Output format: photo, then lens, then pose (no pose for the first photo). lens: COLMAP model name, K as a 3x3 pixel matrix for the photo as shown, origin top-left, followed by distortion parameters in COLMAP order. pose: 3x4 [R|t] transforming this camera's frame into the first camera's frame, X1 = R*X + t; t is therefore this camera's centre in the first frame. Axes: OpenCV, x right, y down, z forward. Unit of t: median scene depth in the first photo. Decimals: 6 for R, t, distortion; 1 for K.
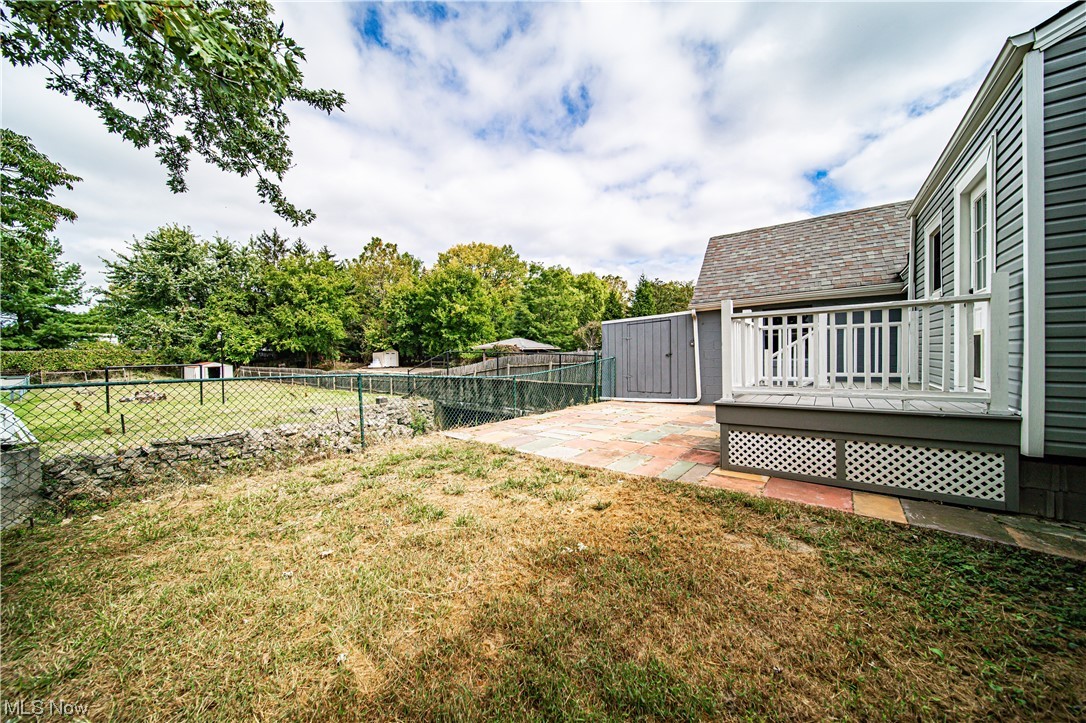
lens RADIAL K [[379.2, 0, 542.5], [0, 379.2, 355.9], [0, 0, 1]] dist [-0.000399, -0.001271]
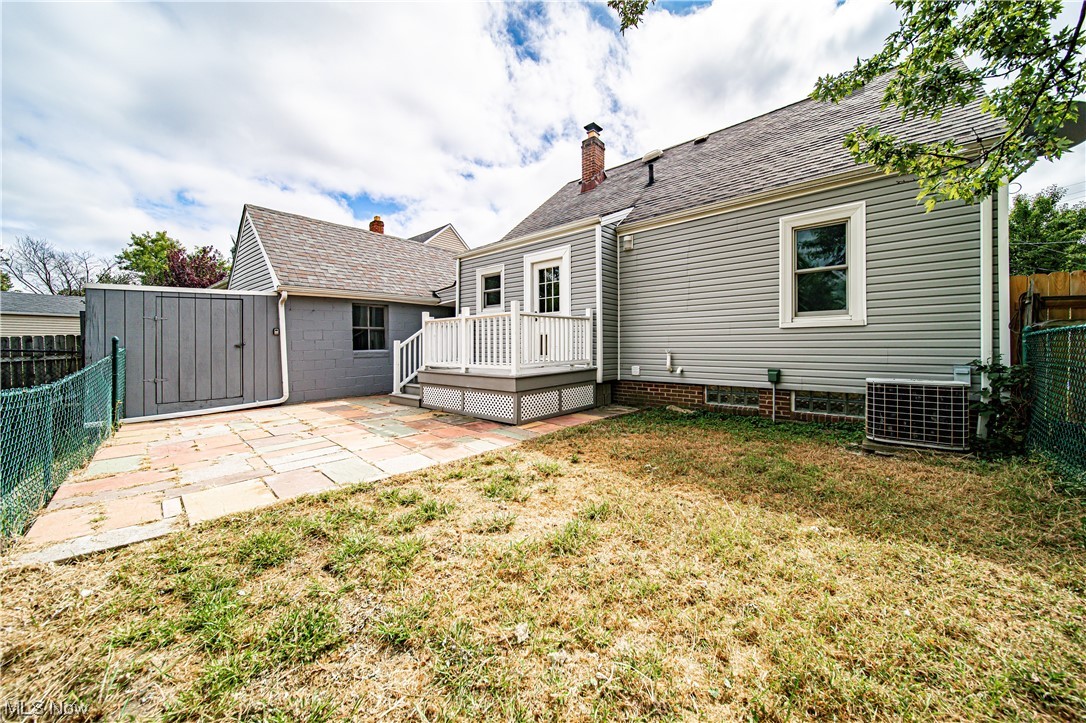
lens RADIAL K [[379.2, 0, 544.1], [0, 379.2, 353.1], [0, 0, 1]] dist [-0.000399, -0.001271]
pose [[0.073969, -0.000026, 0.997261, -0.780385], [0.012731, 0.999919, -0.000919, 0.043230], [-0.997179, 0.012764, 0.073964, 0.750000]]
